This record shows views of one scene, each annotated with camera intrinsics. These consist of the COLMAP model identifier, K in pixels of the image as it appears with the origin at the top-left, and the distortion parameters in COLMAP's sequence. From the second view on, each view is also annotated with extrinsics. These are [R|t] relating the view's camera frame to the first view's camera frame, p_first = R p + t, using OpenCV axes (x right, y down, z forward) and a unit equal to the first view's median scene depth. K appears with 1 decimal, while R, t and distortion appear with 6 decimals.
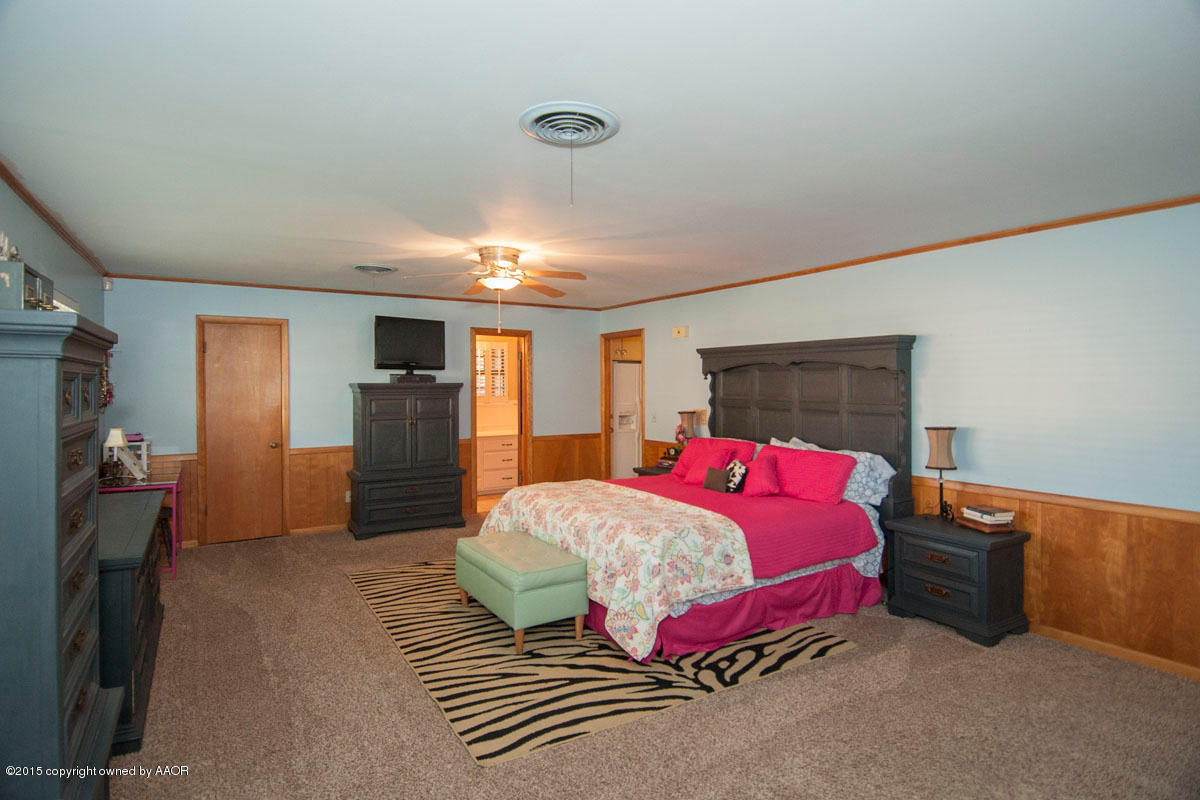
lens RADIAL K [[636.4, 0, 607.5], [0, 636.4, 386.1], [0, 0, 1]] dist [0.054894, -0.061422]
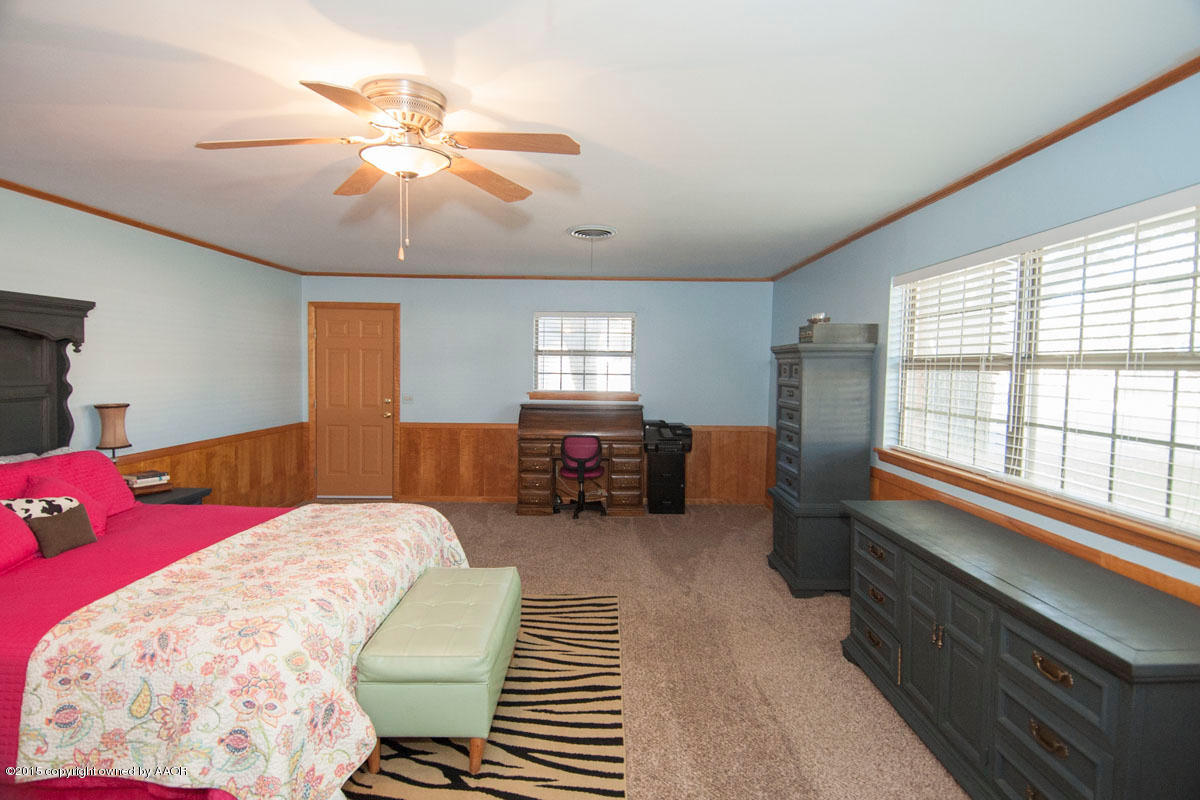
lens RADIAL K [[636.4, 0, 607.5], [0, 636.4, 386.1], [0, 0, 1]] dist [0.054894, -0.061422]
pose [[-0.851548, -0.026540, 0.523605, -0.558688], [-0.009935, 0.999355, 0.034498, -0.004080], [-0.524183, 0.024175, -0.851263, 1.311317]]
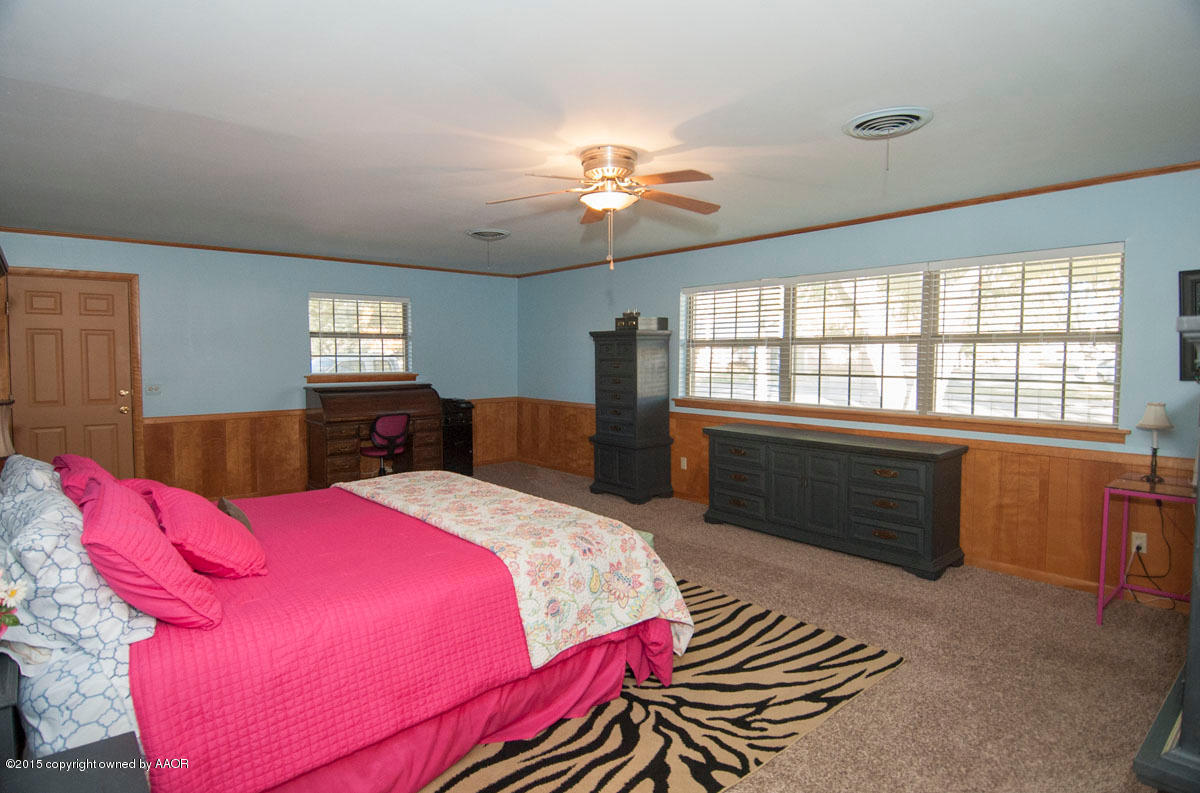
lens RADIAL K [[636.4, 0, 602.0], [0, 636.4, 380.7], [0, 0, 1]] dist [0.060808, -0.067980]
pose [[-0.985719, 0.008433, -0.168187, 0.292653], [0.000372, 0.998852, 0.047907, 0.011521], [0.168398, 0.047160, -0.984590, 1.890432]]
